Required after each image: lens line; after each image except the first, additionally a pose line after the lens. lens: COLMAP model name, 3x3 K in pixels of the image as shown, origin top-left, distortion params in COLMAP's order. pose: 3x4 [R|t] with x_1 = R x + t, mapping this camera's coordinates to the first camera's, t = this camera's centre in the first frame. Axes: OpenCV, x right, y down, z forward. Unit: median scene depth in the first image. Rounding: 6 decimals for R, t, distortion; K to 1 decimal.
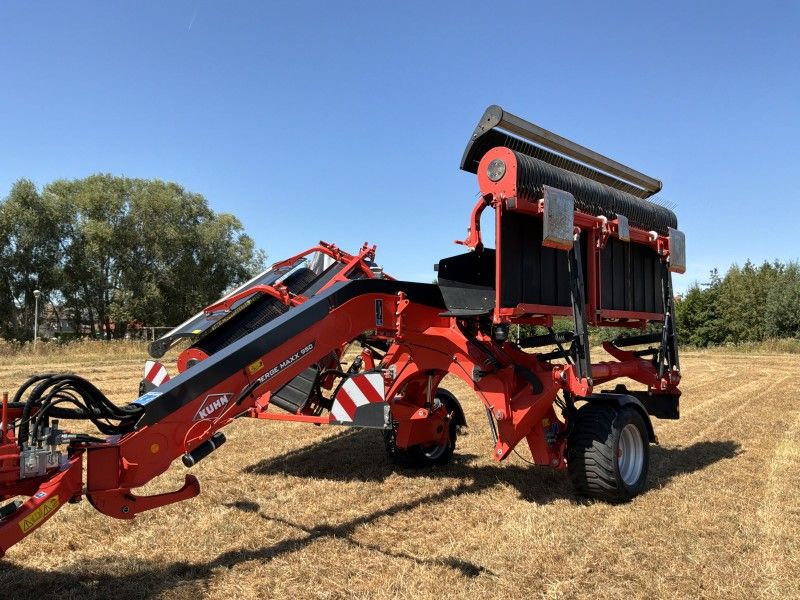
lens RADIAL K [[670.2, 0, 395.4], [0, 670.2, 302.7], [0, 0, 1]] dist [0.092857, -0.164317]
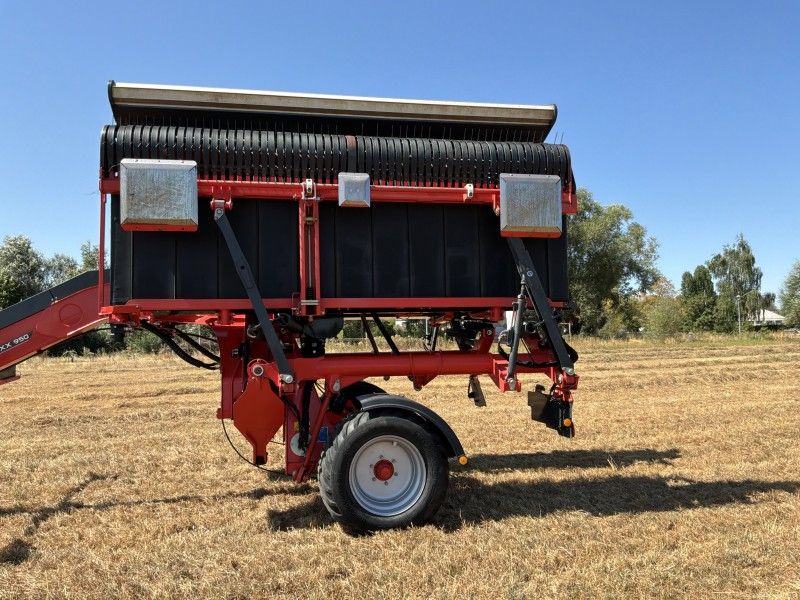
lens RADIAL K [[670.2, 0, 396.8], [0, 670.2, 293.2], [0, 0, 1]] dist [0.092857, -0.164317]
pose [[0.798226, -0.050627, -0.600227, 0.650060], [0.045850, 0.998677, -0.023260, 0.030788], [0.600610, -0.008954, 0.799492, 0.312550]]
